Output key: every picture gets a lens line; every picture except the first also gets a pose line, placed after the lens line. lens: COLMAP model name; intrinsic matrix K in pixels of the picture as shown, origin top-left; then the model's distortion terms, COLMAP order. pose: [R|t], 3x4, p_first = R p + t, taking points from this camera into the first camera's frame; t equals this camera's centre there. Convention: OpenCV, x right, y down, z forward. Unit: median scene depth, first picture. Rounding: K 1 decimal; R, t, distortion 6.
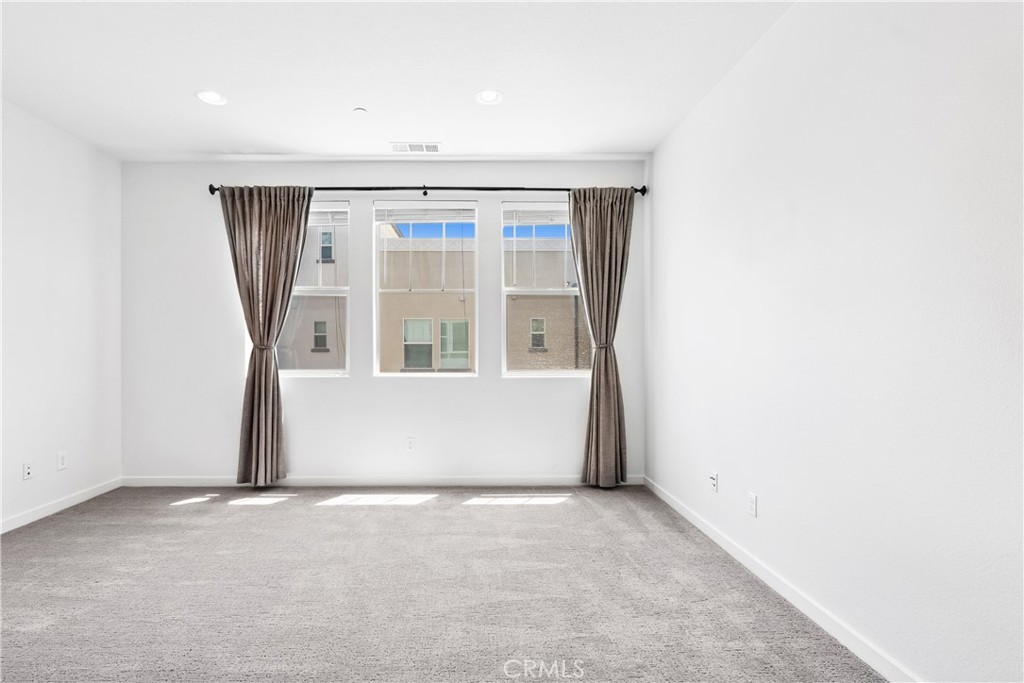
lens RADIAL K [[474.2, 0, 488.7], [0, 474.2, 349.9], [0, 0, 1]] dist [-0.014869, 0.009116]
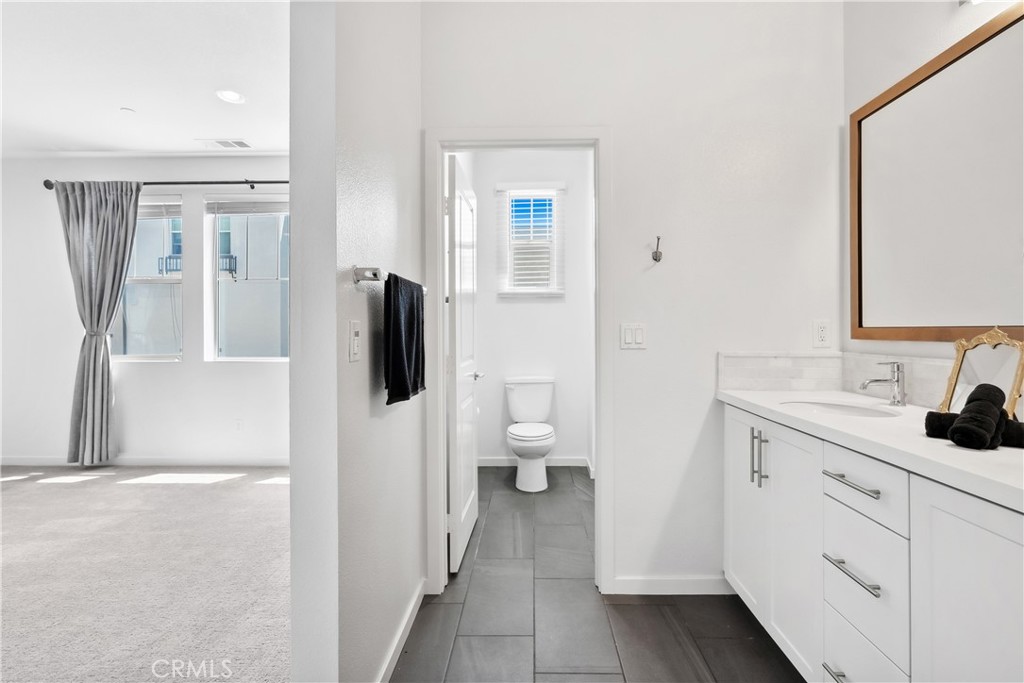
lens RADIAL K [[453.5, 0, 516.3], [0, 453.5, 331.0], [0, 0, 1]] dist [-0.001518, -0.000167]
pose [[0.999789, -0.000832, -0.020548, 0.489739], [0.000651, 0.999961, -0.008785, -0.001742], [0.020555, 0.008770, 0.999750, 0.008014]]
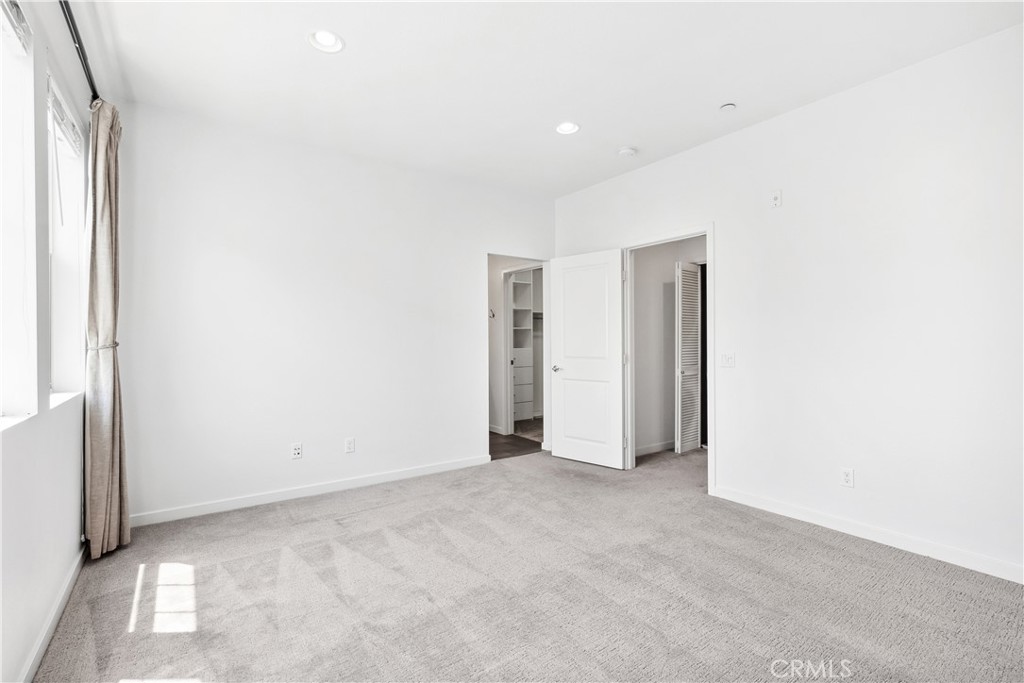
lens RADIAL K [[474.2, 0, 488.7], [0, 474.2, 349.9], [0, 0, 1]] dist [-0.014869, 0.009116]
pose [[-0.535117, -0.000722, 0.844778, -0.637500], [0.008414, 0.999945, 0.006184, -0.000541], [-0.844736, 0.010417, -0.535081, 0.909752]]
